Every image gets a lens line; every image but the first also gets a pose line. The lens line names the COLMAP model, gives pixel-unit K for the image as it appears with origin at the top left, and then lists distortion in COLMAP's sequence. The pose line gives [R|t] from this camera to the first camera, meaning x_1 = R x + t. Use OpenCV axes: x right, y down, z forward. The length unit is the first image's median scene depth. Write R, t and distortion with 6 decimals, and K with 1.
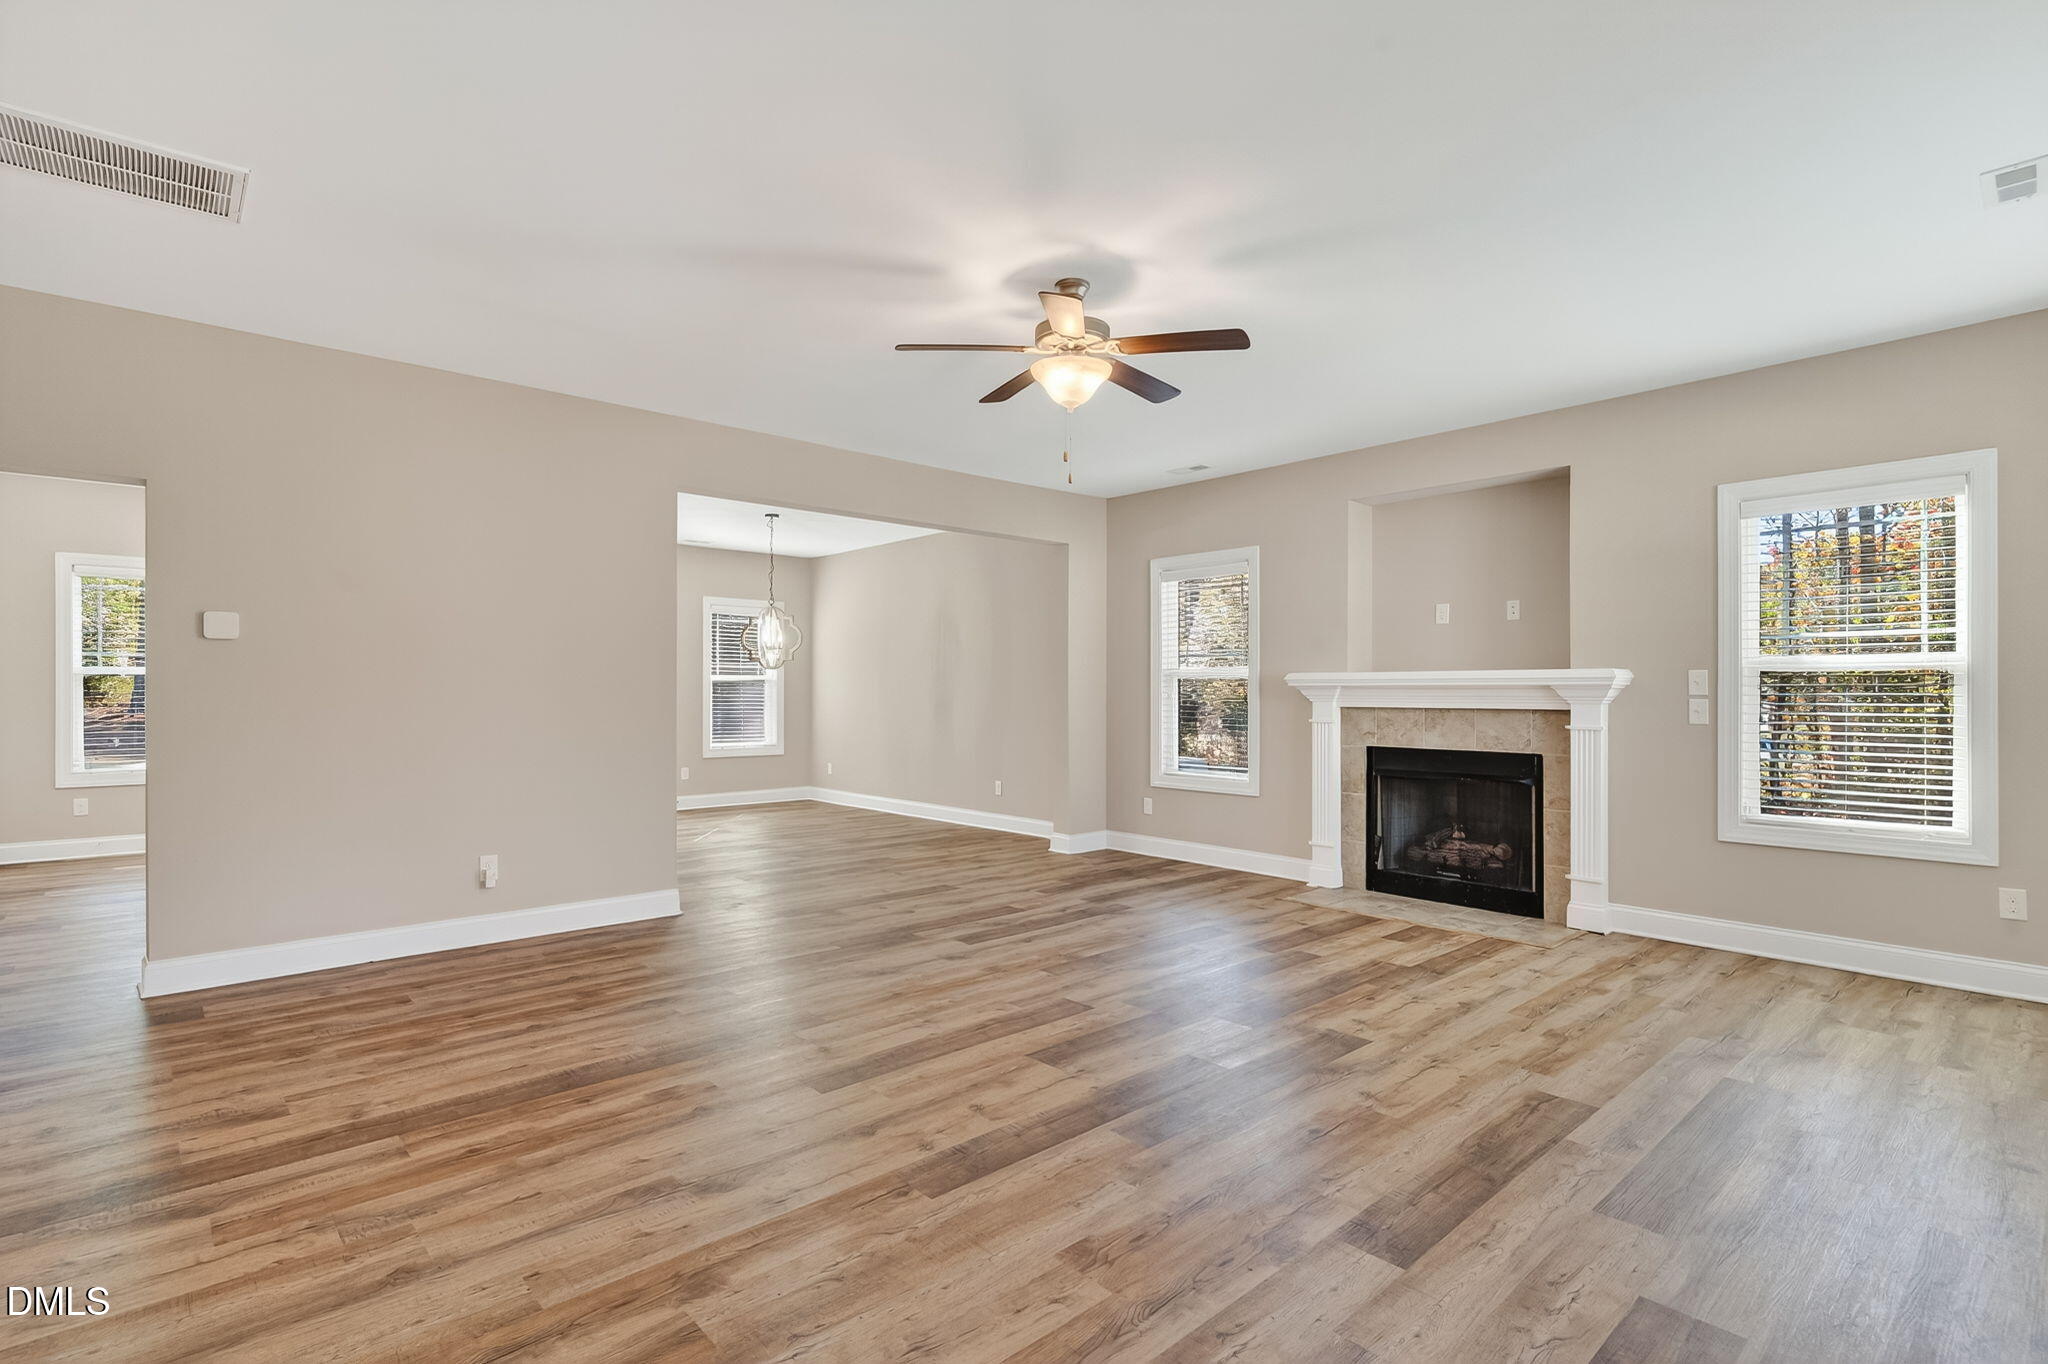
lens RADIAL K [[983.9, 0, 1012.3], [0, 983.9, 692.4], [0, 0, 1]] dist [-0.000239, -0.000193]
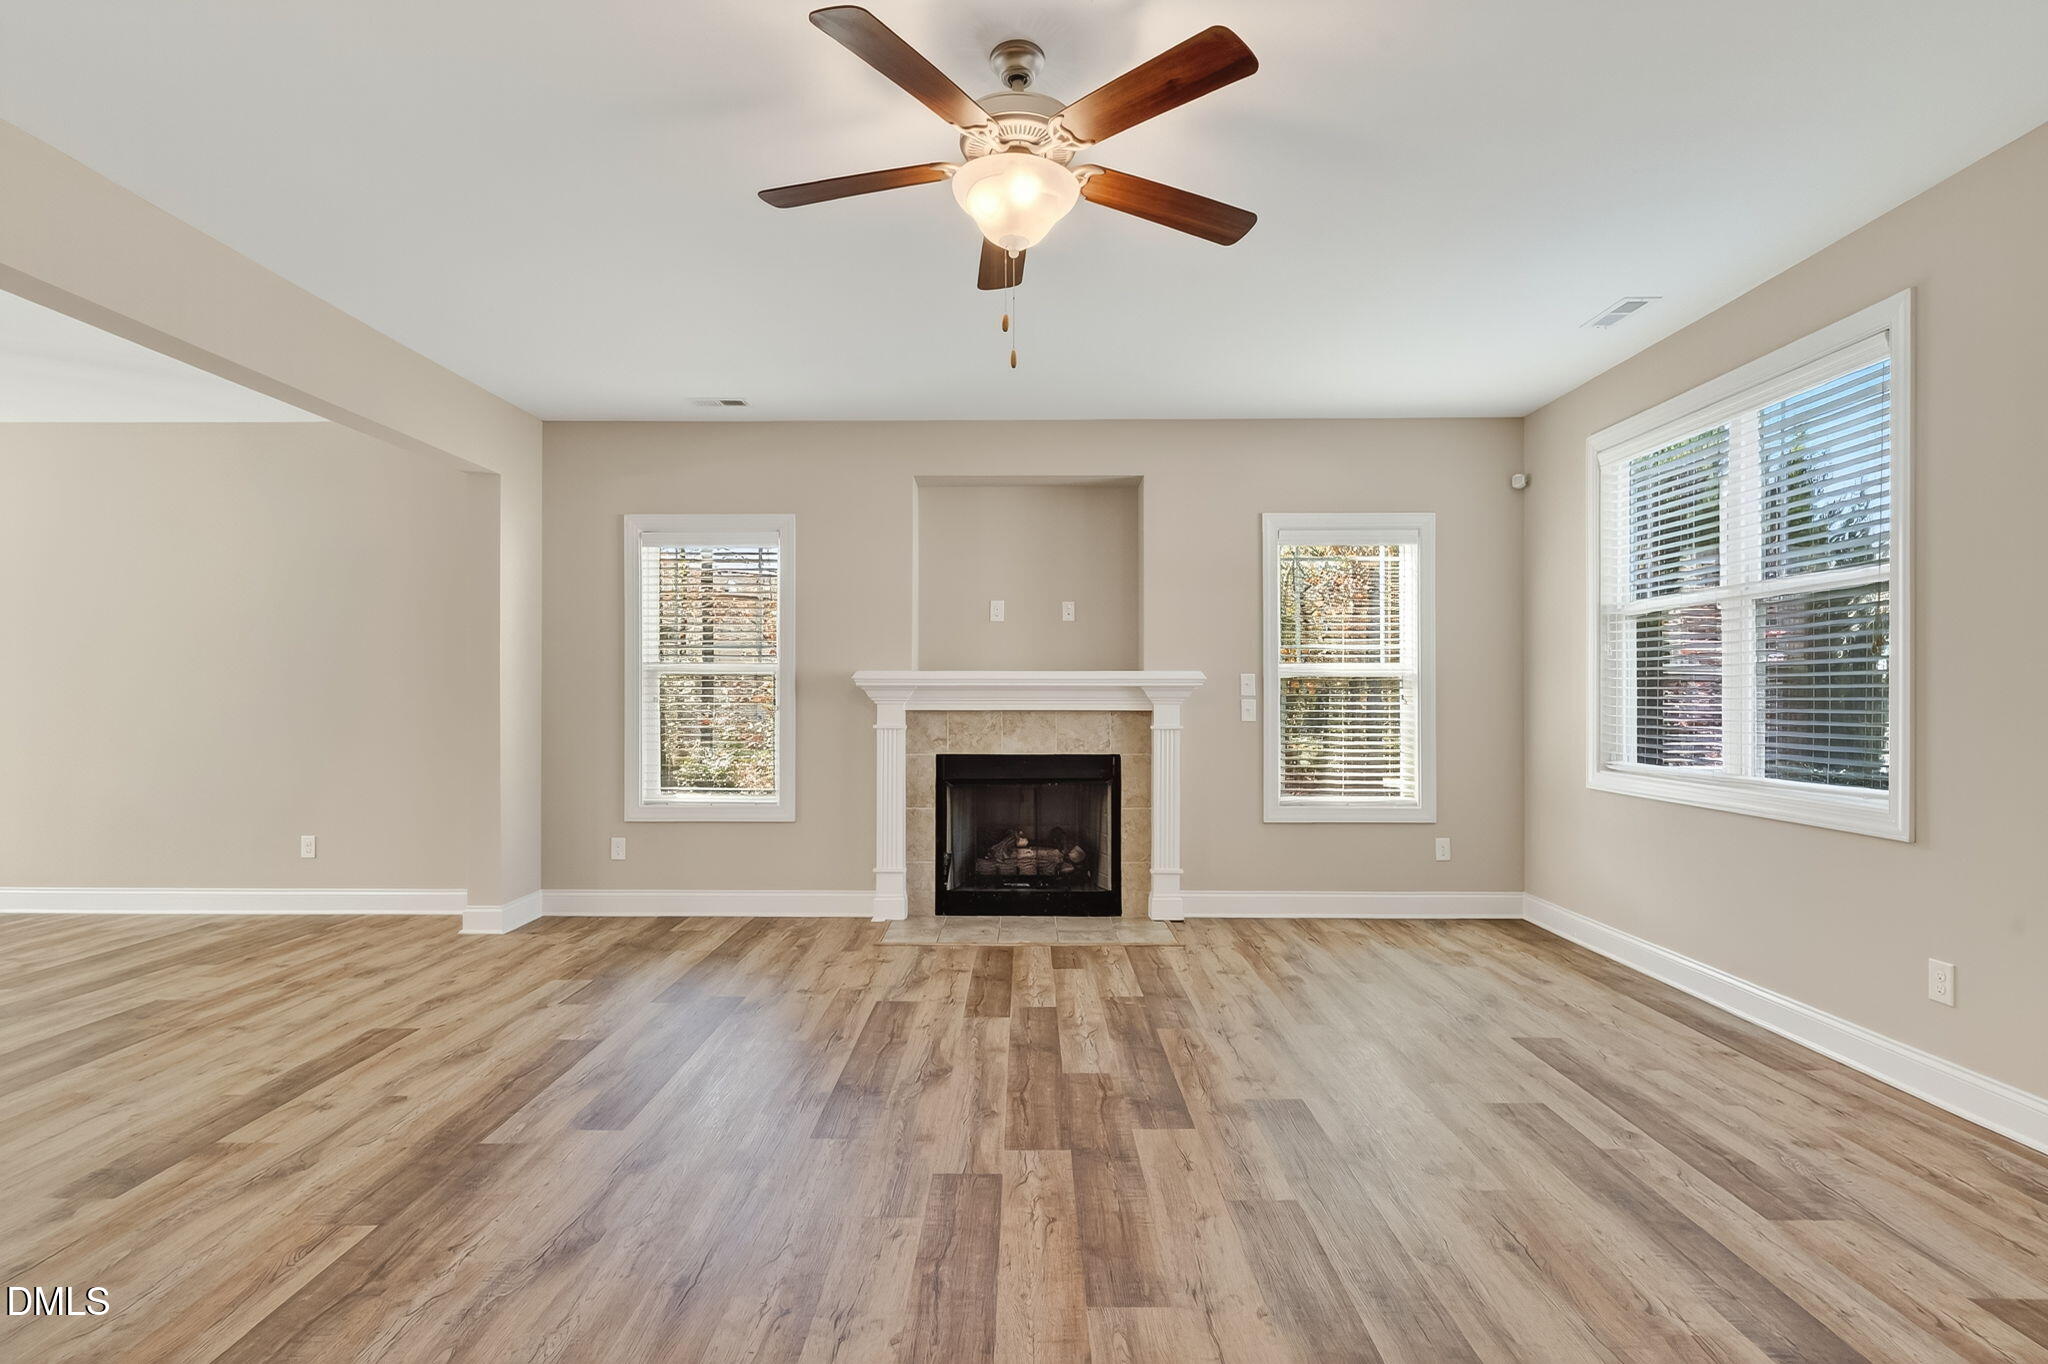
lens RADIAL K [[979.5, 0, 1018.2], [0, 979.5, 687.5], [0, 0, 1]] dist [0.001652, 0.000100]
pose [[0.668699, 0.004573, 0.743519, -0.283415], [0.000312, 0.999979, -0.006432, -0.000009], [-0.743533, 0.004533, 0.668684, 0.394596]]
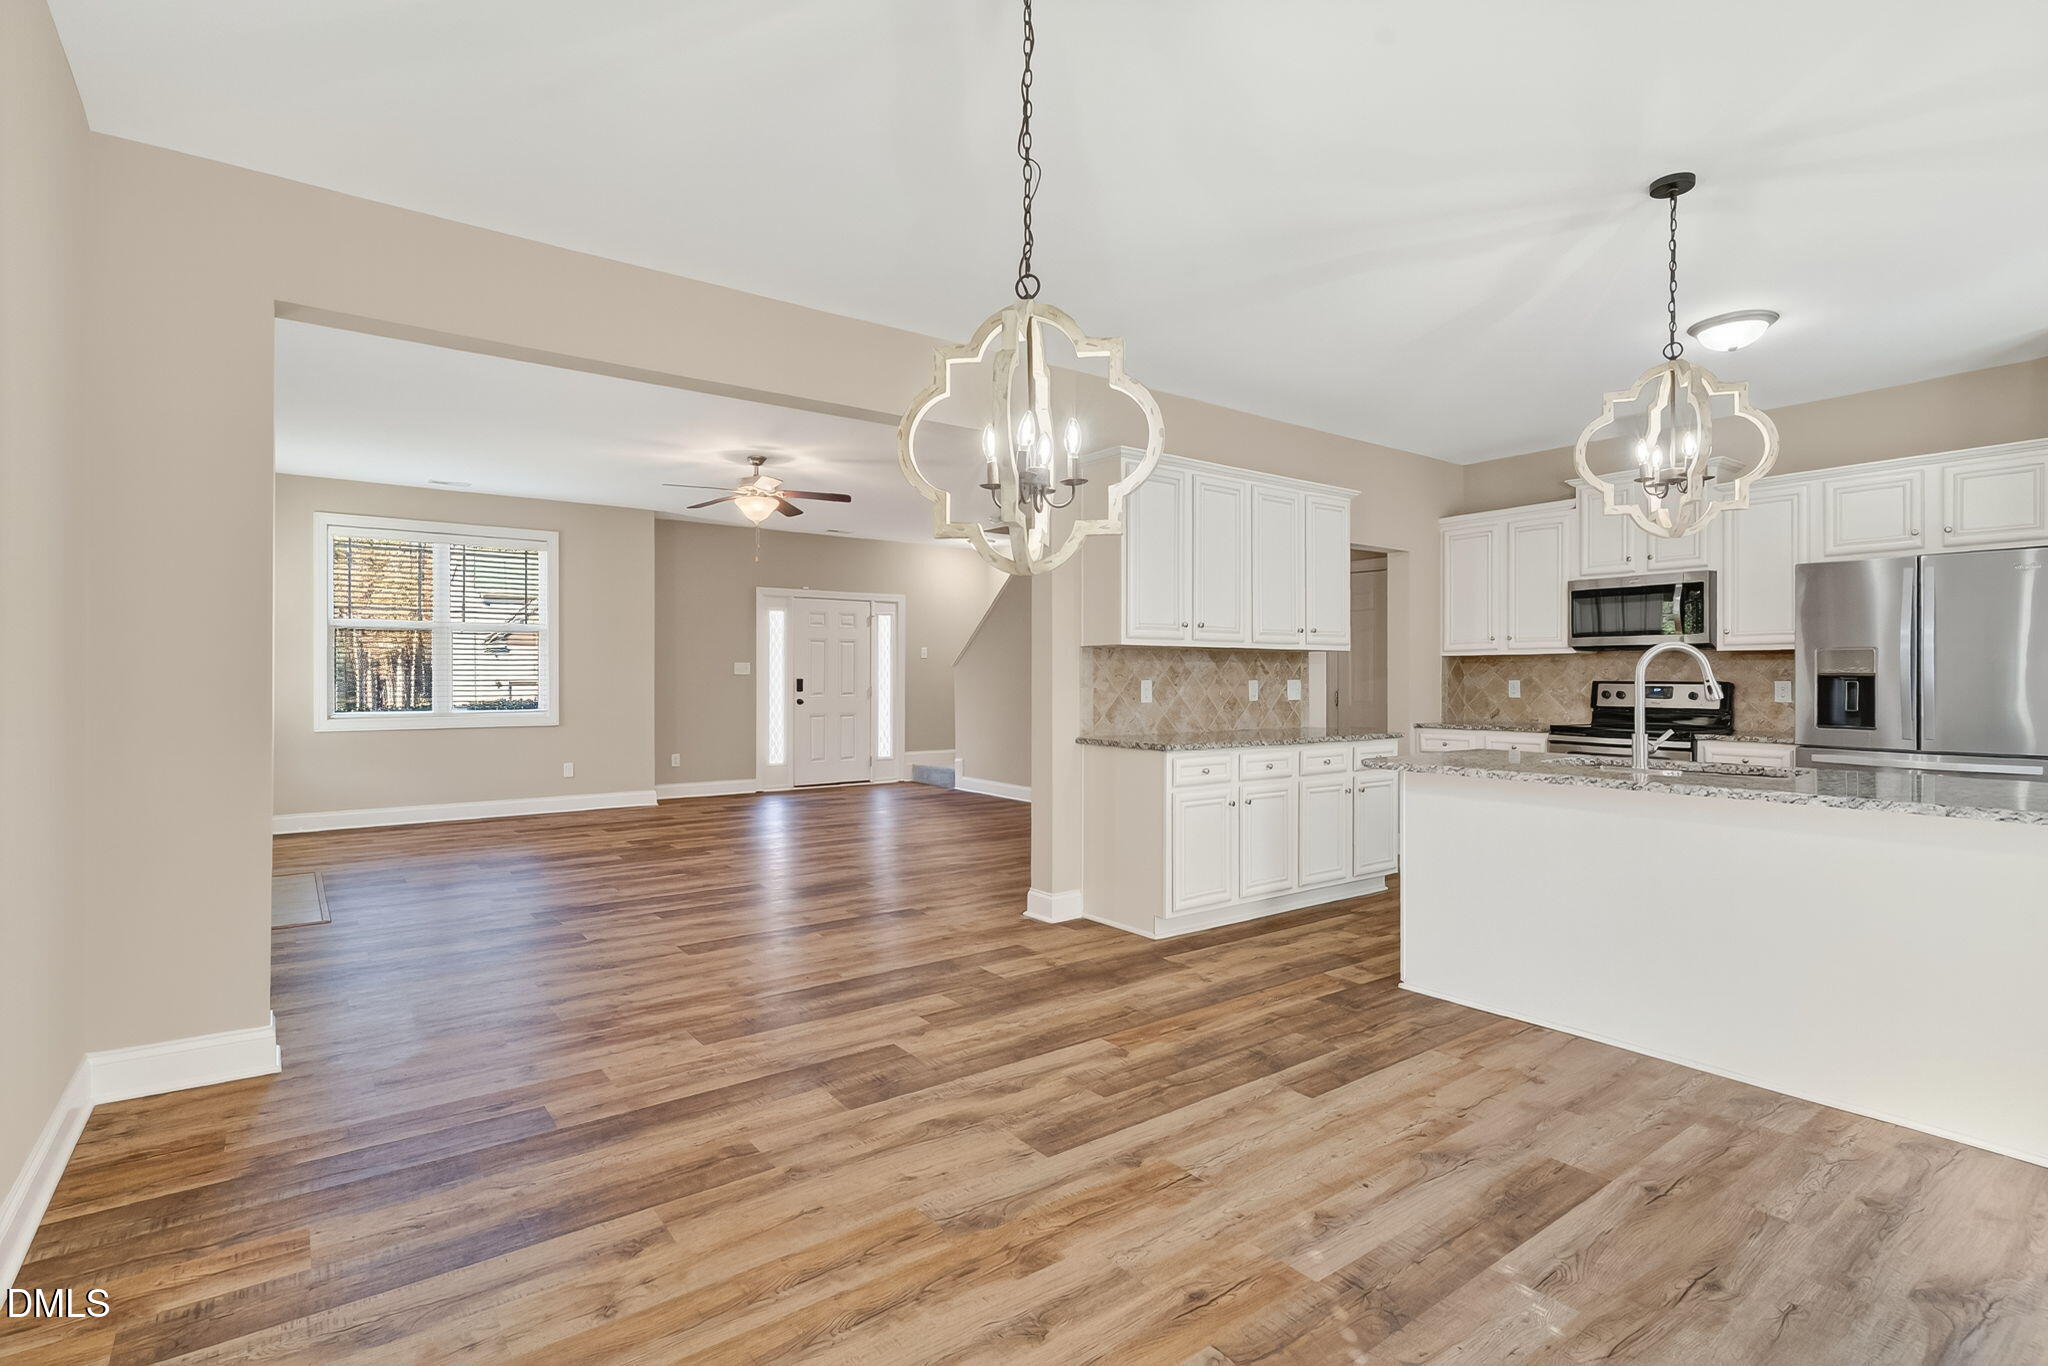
lens RADIAL K [[984.8, 0, 1020.5], [0, 984.8, 676.9], [0, 0, 1]] dist [0.003117, 0.000527]
pose [[-0.996075, 0.000981, 0.088504, -0.413261], [0.001023, 0.999999, 0.000427, 0.005983], [-0.088504, 0.000516, -0.996076, 1.944565]]
